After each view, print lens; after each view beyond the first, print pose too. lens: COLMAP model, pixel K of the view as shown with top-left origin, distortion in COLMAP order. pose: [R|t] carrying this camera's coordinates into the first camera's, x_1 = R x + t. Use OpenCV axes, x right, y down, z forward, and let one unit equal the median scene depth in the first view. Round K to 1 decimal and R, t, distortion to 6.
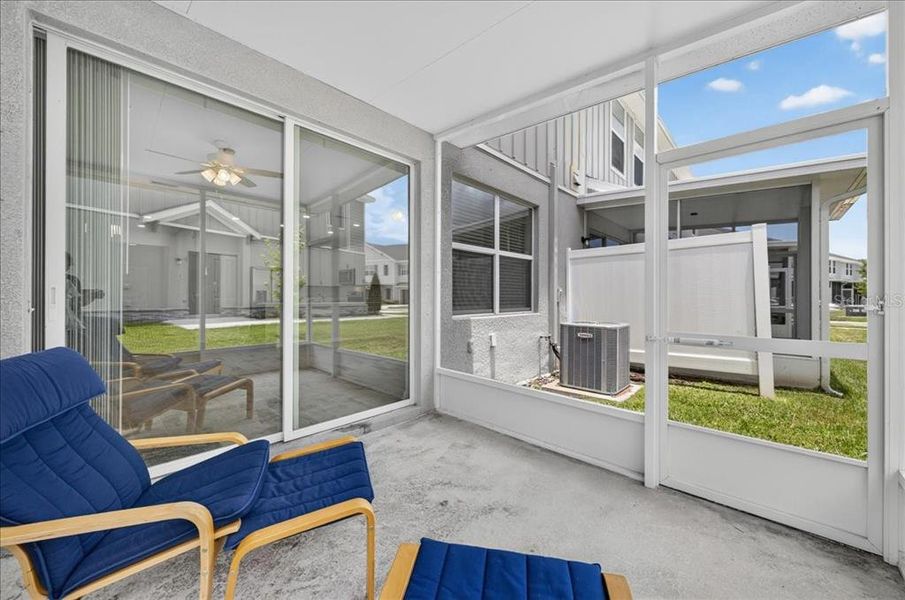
lens RADIAL K [[335.4, 0, 452.5], [0, 335.4, 300.0], [0, 0, 1]] dist [-0.000826, -0.000048]
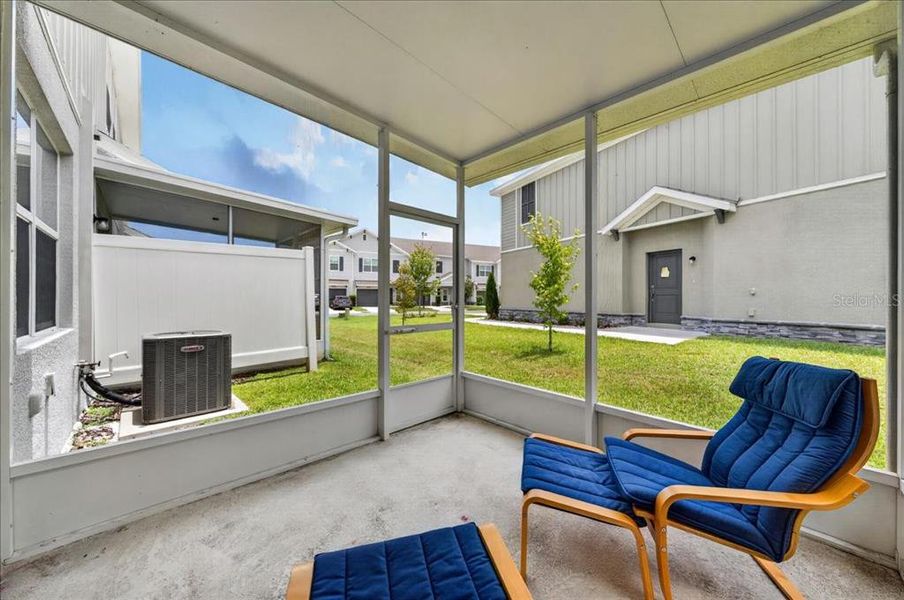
lens RADIAL K [[322.3, 0, 454.7], [0, 322.3, 297.4], [0, 0, 1]] dist [0.000207, 0.000016]
pose [[0.048955, 0.000330, 0.998801, -0.386830], [0.001049, 0.999999, -0.000382, -0.020092], [-0.998800, 0.001066, 0.048955, 0.330760]]
